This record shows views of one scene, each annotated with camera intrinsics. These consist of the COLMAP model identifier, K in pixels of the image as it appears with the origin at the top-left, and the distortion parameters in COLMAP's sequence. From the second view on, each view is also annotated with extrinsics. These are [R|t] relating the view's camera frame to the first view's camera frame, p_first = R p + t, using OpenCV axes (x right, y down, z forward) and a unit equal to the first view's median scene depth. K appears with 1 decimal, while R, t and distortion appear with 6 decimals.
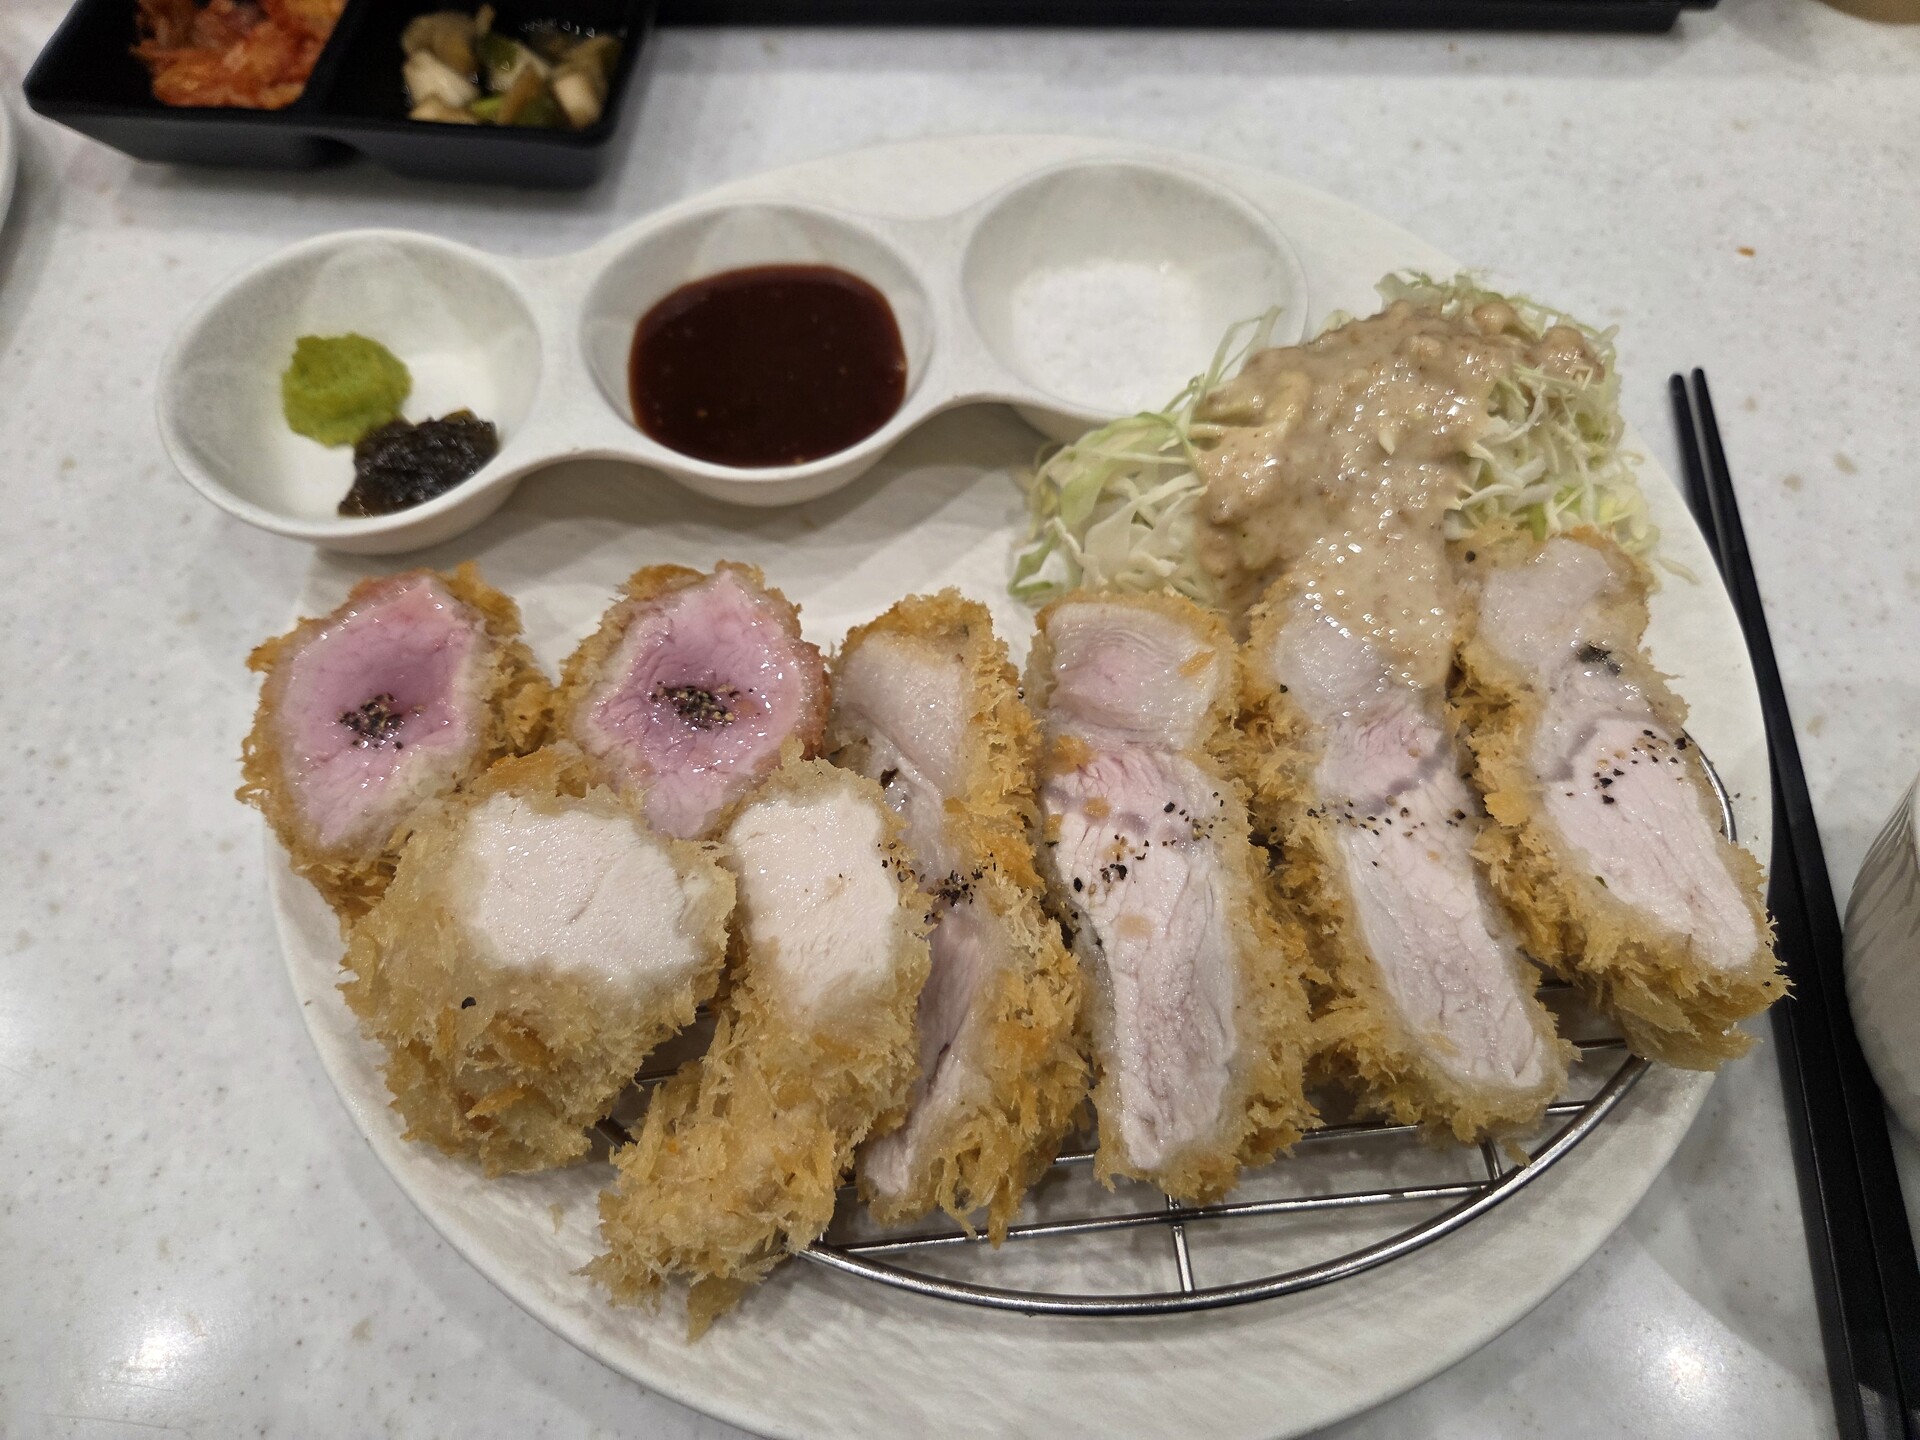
lens RADIAL K [[1314.3, 0, 960.0], [0, 1314.3, 720.0], [0, 0, 1]] dist [-0.004614, -0.005925]
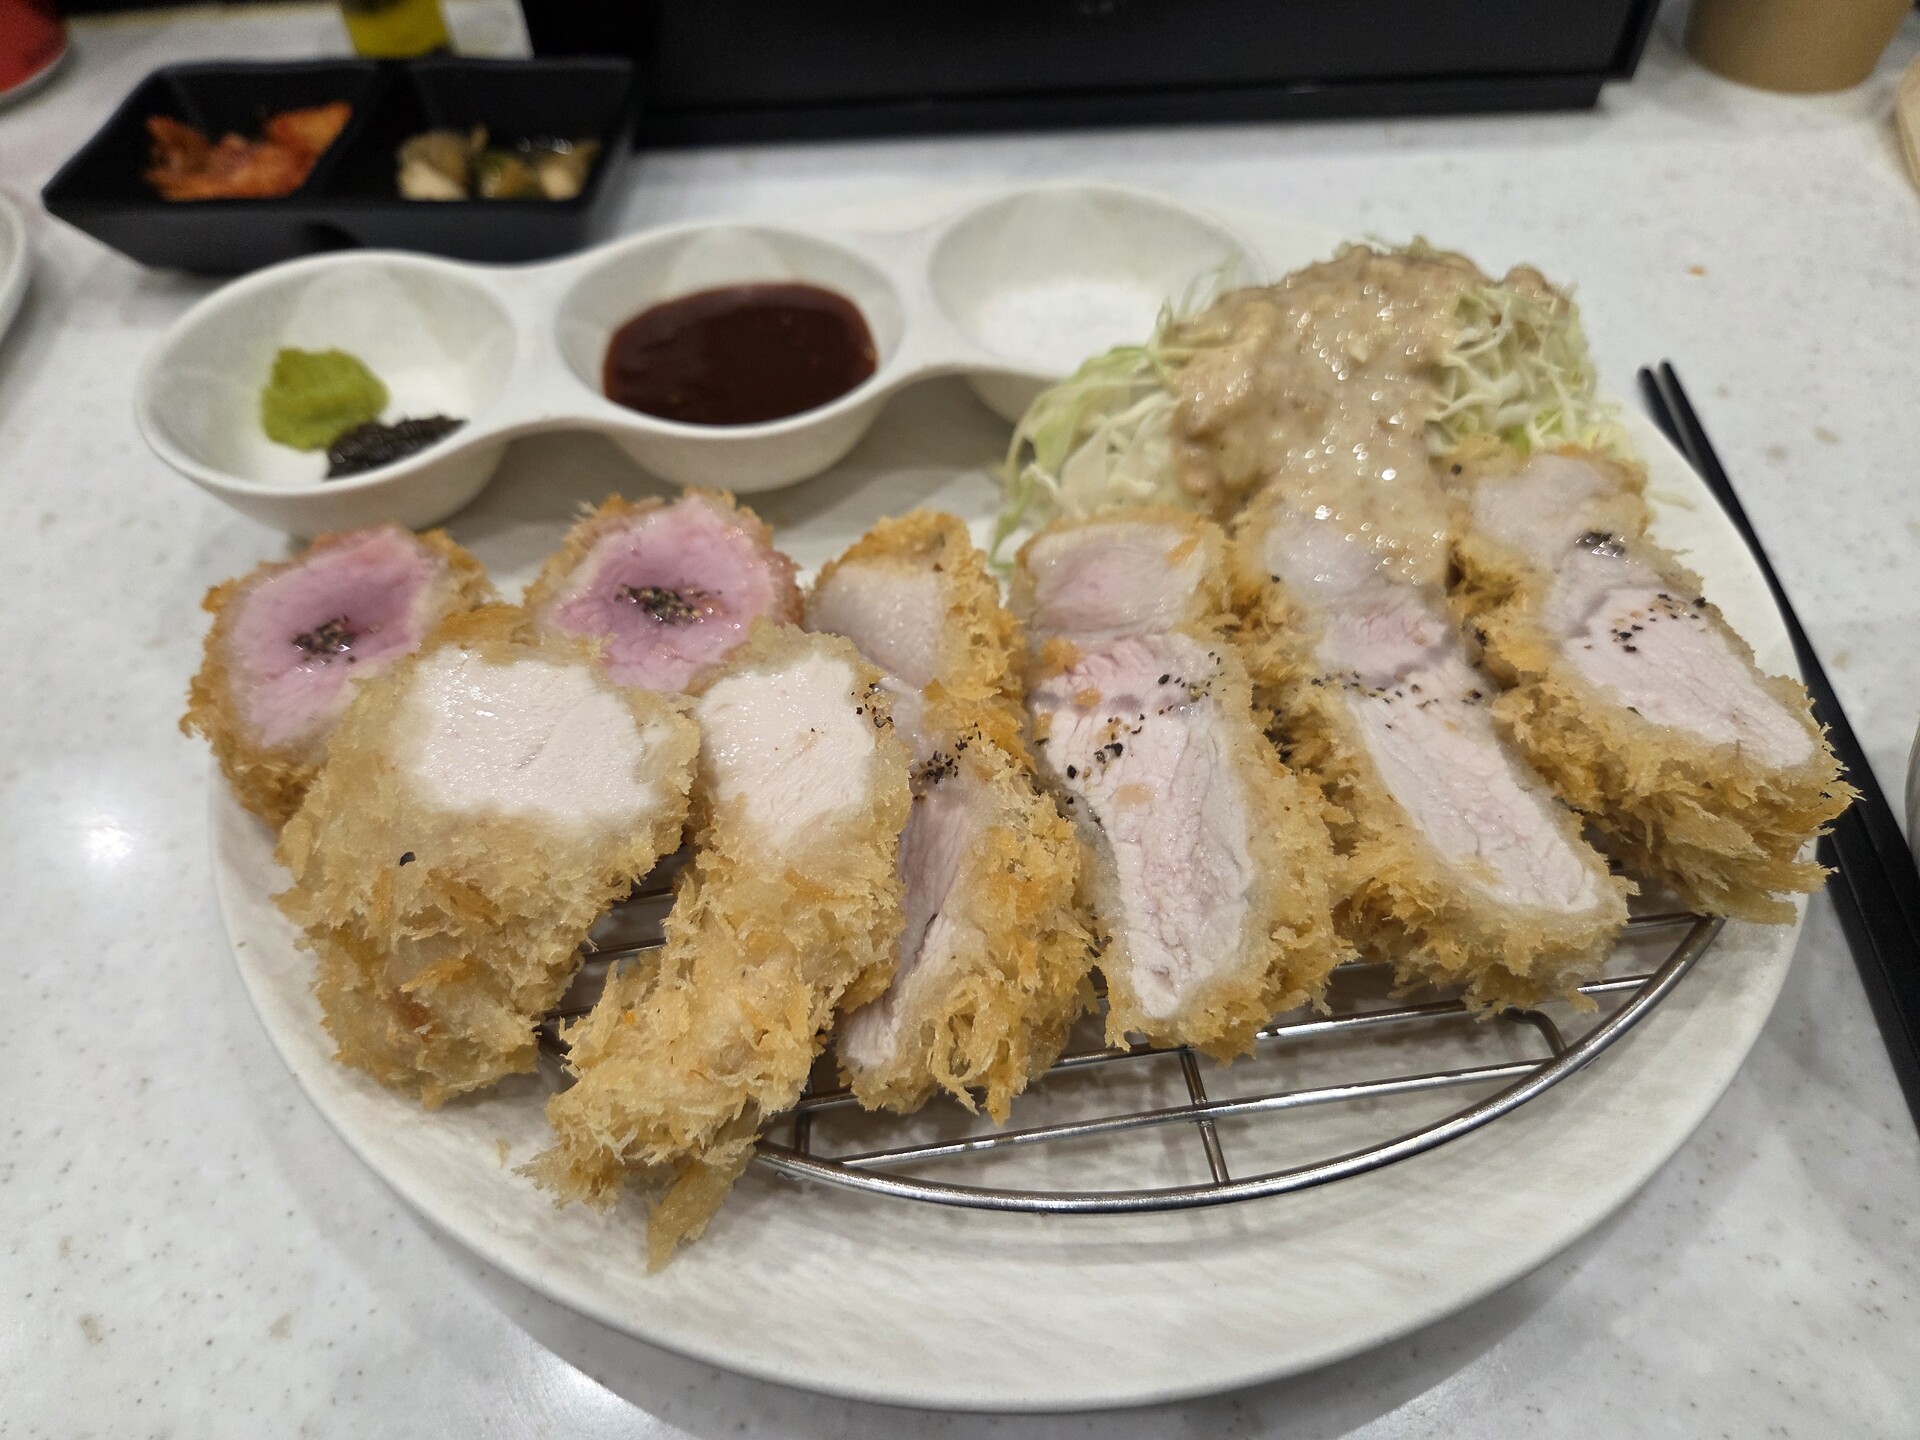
lens RADIAL K [[1328.5, 0, 943.7], [0, 1328.5, 718.7], [0, 0, 1]] dist [-0.009991, -0.005450]
pose [[0.999018, -0.043492, -0.008425, 0.008924], [0.041048, 0.980302, -0.193190, 0.266631], [0.016661, 0.192654, 0.981125, 0.070282]]
